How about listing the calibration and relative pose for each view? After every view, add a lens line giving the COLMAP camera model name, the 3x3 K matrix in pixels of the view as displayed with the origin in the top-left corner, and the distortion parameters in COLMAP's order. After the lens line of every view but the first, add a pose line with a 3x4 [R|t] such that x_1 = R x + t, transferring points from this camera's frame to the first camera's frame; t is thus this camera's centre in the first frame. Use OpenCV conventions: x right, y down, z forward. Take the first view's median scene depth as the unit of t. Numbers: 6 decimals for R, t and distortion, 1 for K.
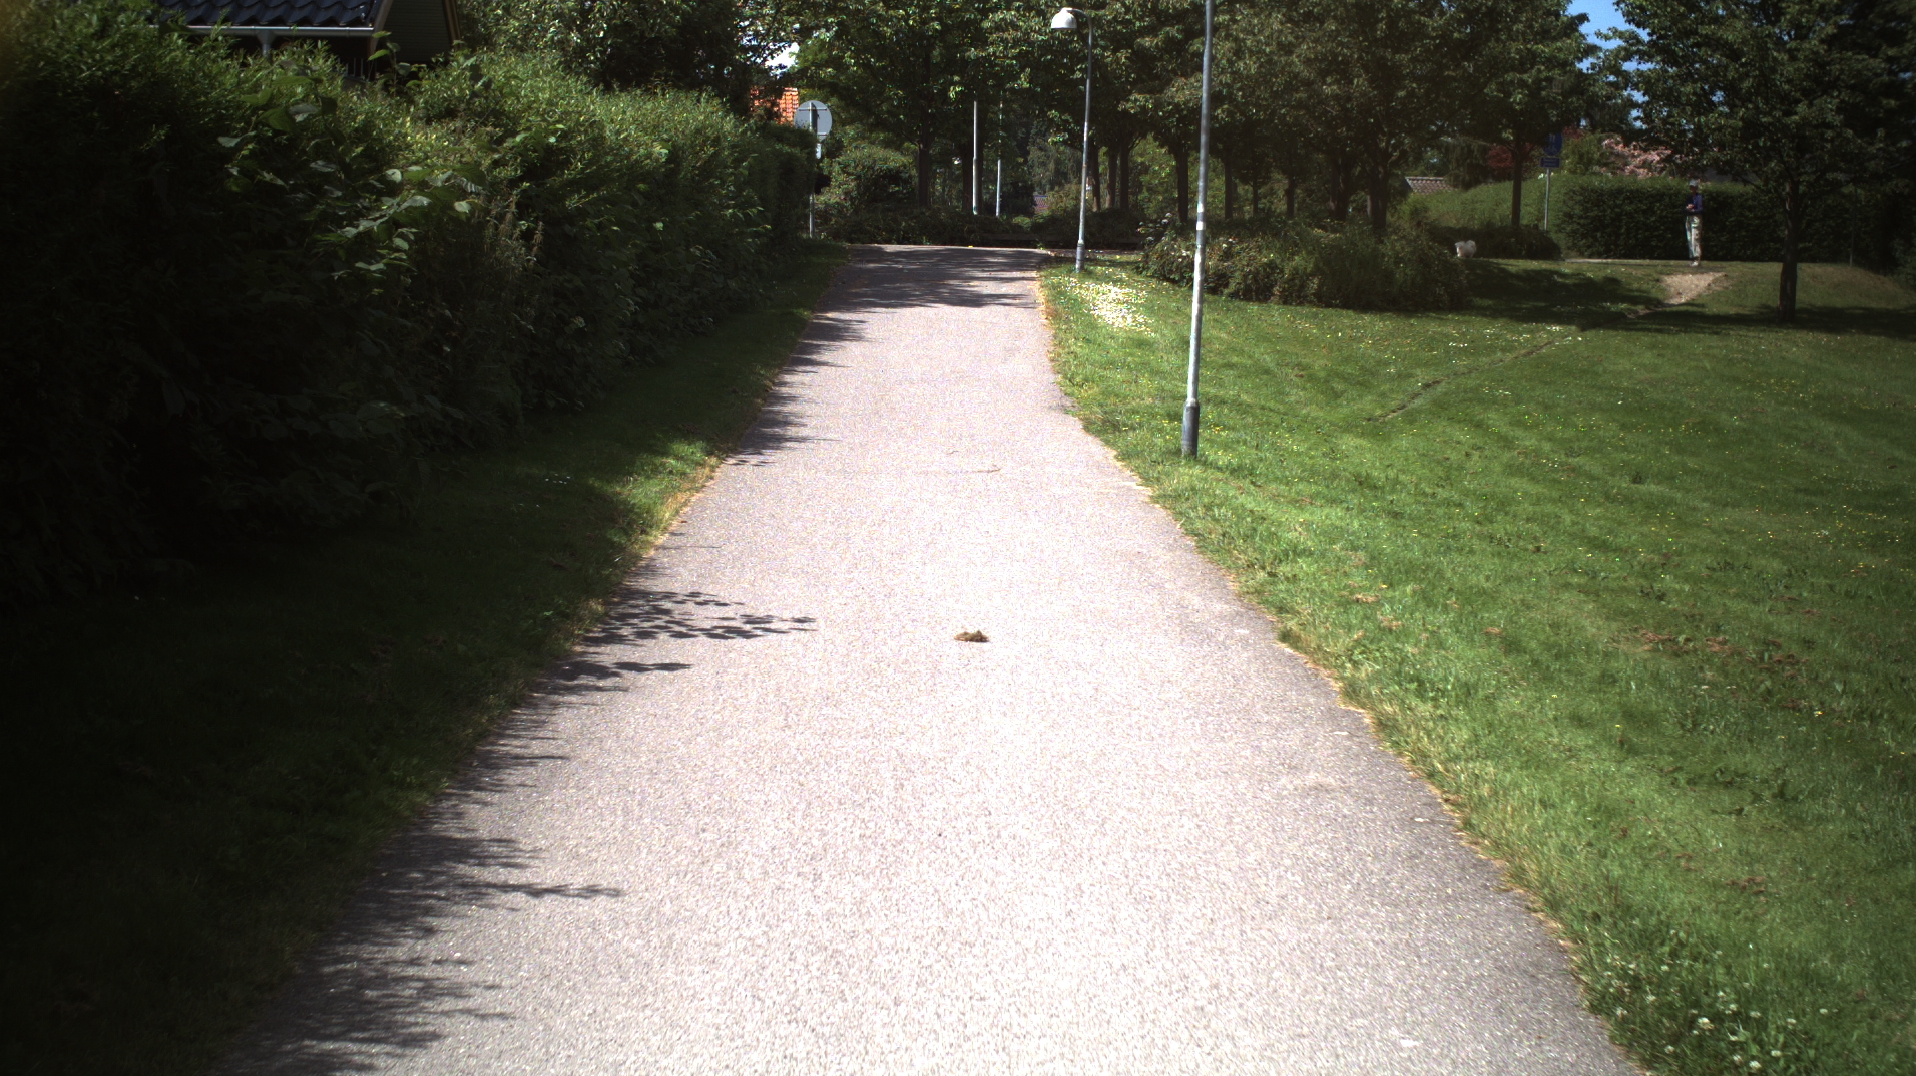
lens RADIAL K [[3387.7, 0, 958.0], [0, 3387.7, 538.0], [0, 0, 1]] dist [-0.298330, 0.435259]
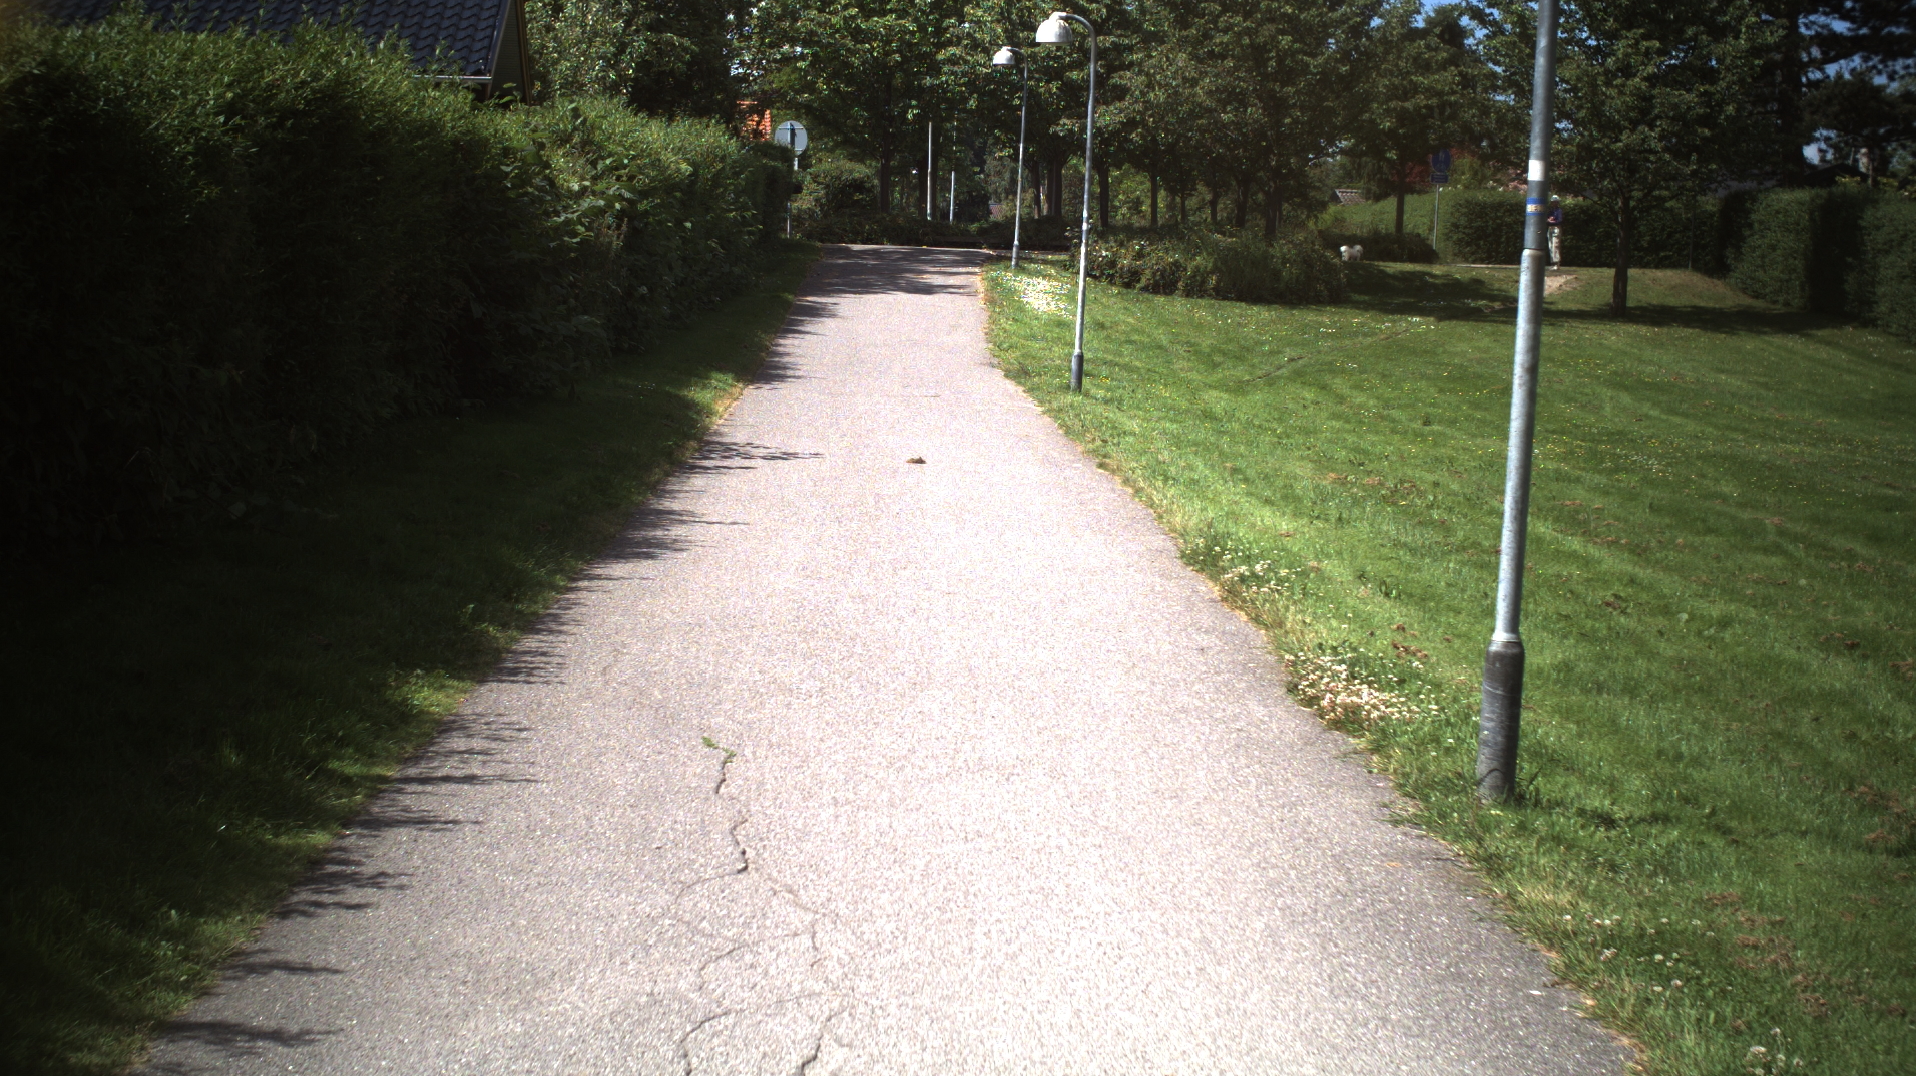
lens RADIAL K [[3387.7, 0, 958.0], [0, 3387.7, 538.0], [0, 0, 1]] dist [-0.298330, 0.435259]
pose [[0.999872, 0.008947, 0.013284, 0.000753], [-0.008917, 0.999957, -0.002384, 0.019294], [-0.013305, 0.002265, 0.999909, -0.190111]]
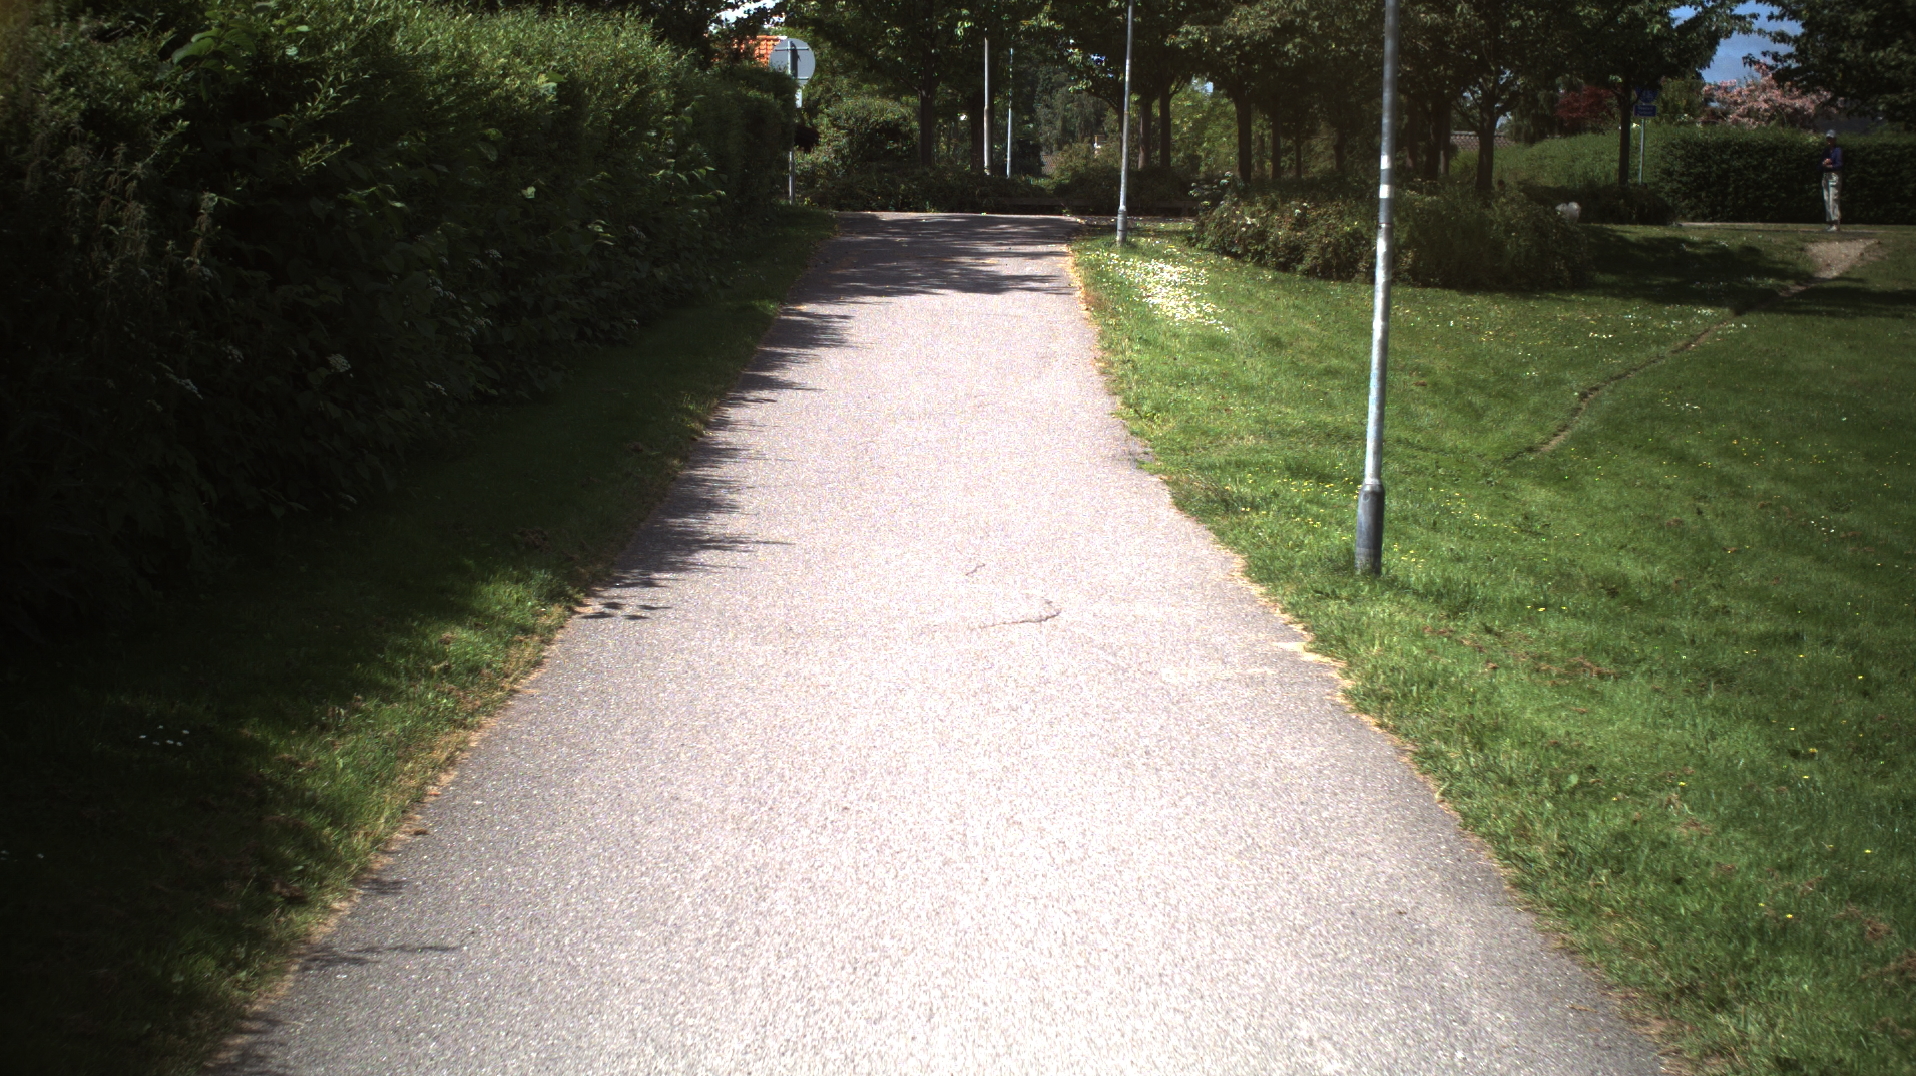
lens RADIAL K [[3387.7, 0, 958.0], [0, 3387.7, 538.0], [0, 0, 1]] dist [-0.298330, 0.435259]
pose [[0.999978, -0.006355, -0.001803, -0.001766], [0.006376, 0.999912, 0.011632, -0.018215], [0.001729, -0.011643, 0.999931, 0.190660]]
